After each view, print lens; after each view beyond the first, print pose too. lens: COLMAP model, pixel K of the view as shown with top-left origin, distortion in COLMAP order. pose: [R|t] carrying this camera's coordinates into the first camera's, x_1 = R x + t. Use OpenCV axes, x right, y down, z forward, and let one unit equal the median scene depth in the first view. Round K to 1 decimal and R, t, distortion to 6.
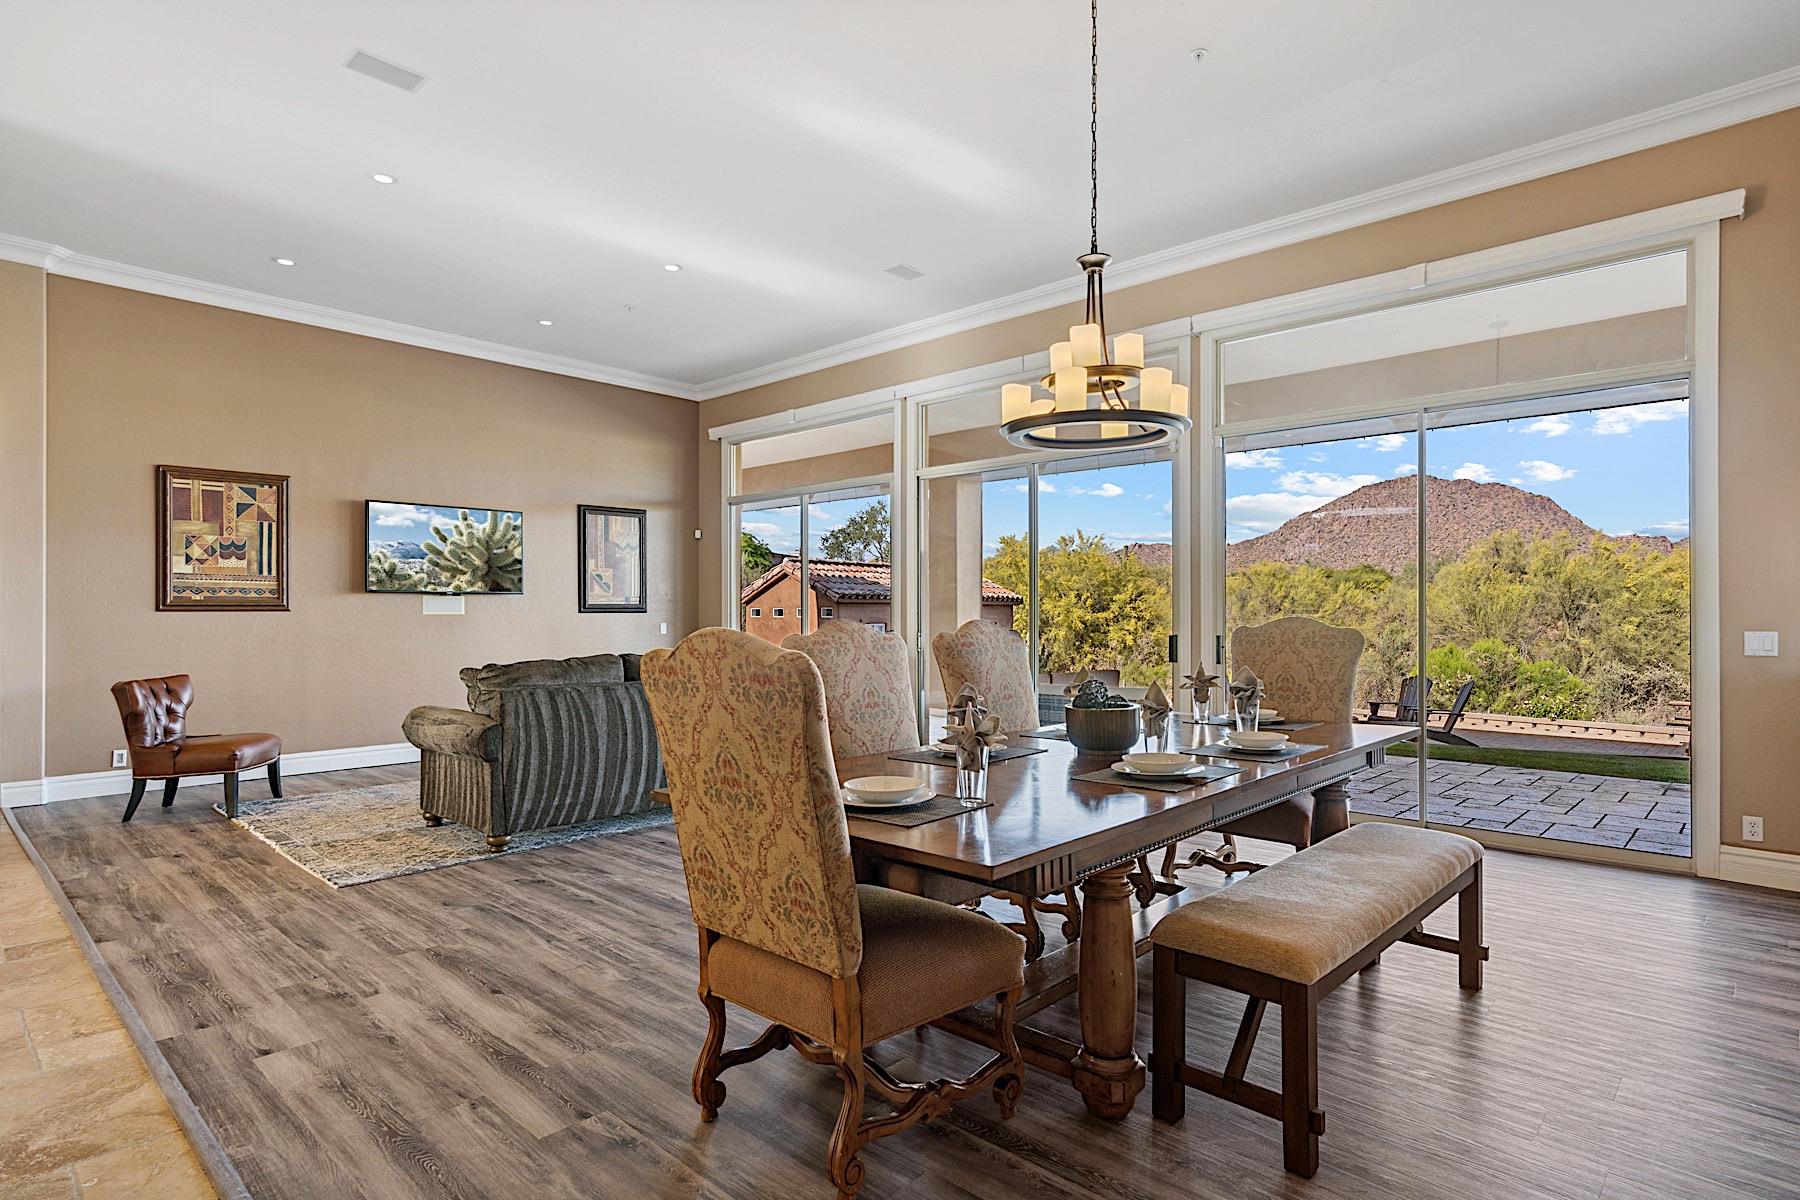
lens RADIAL K [[1000.6, 0, 875.1], [0, 1000.6, 620.8], [0, 0, 1]] dist [0.007440, 0.001195]
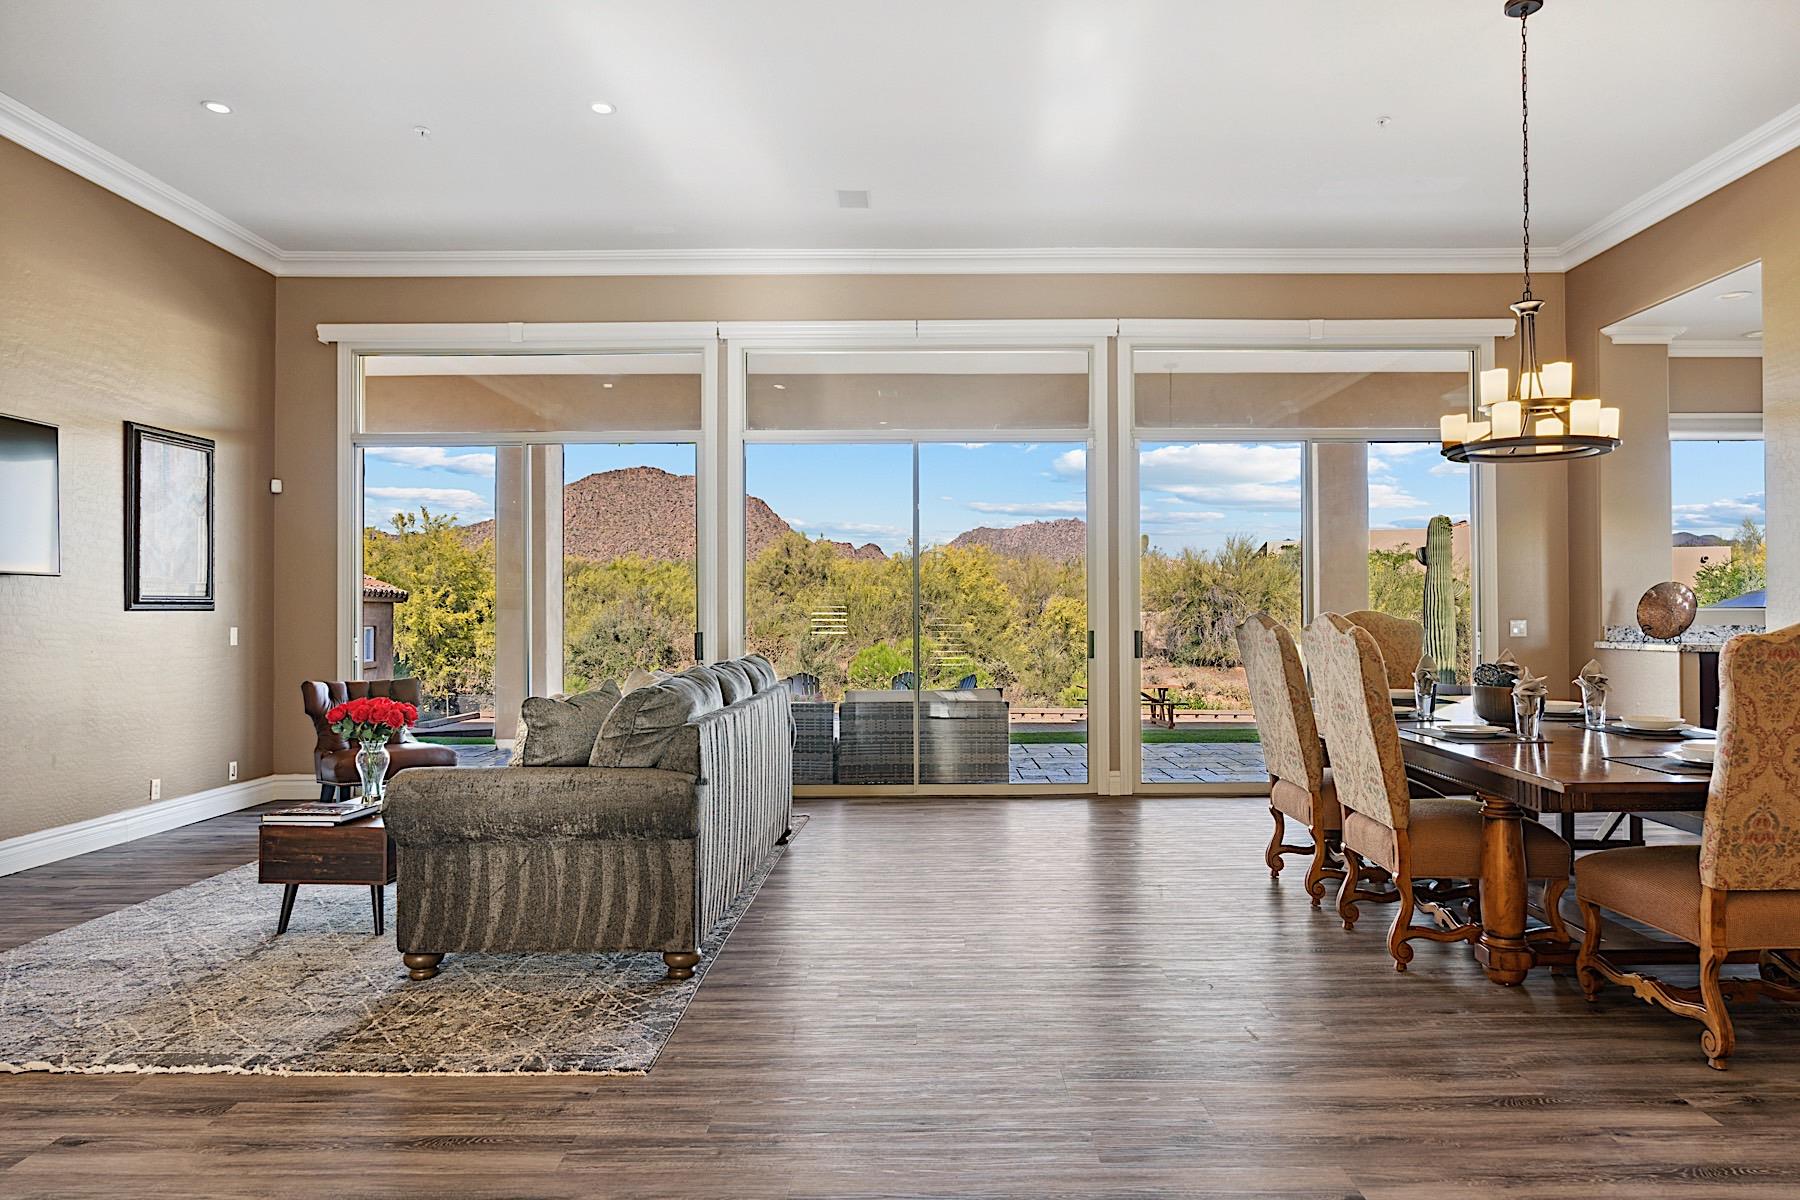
lens RADIAL K [[1207.1, 0, 901.1], [0, 1207.1, 607.7], [0, 0, 1]] dist [0.005908, 0.001139]
pose [[0.691037, 0.000746, 0.722819, -0.467423], [0.009429, 0.999905, -0.010047, 0.001097], [-0.722758, 0.013758, 0.690964, 0.197672]]
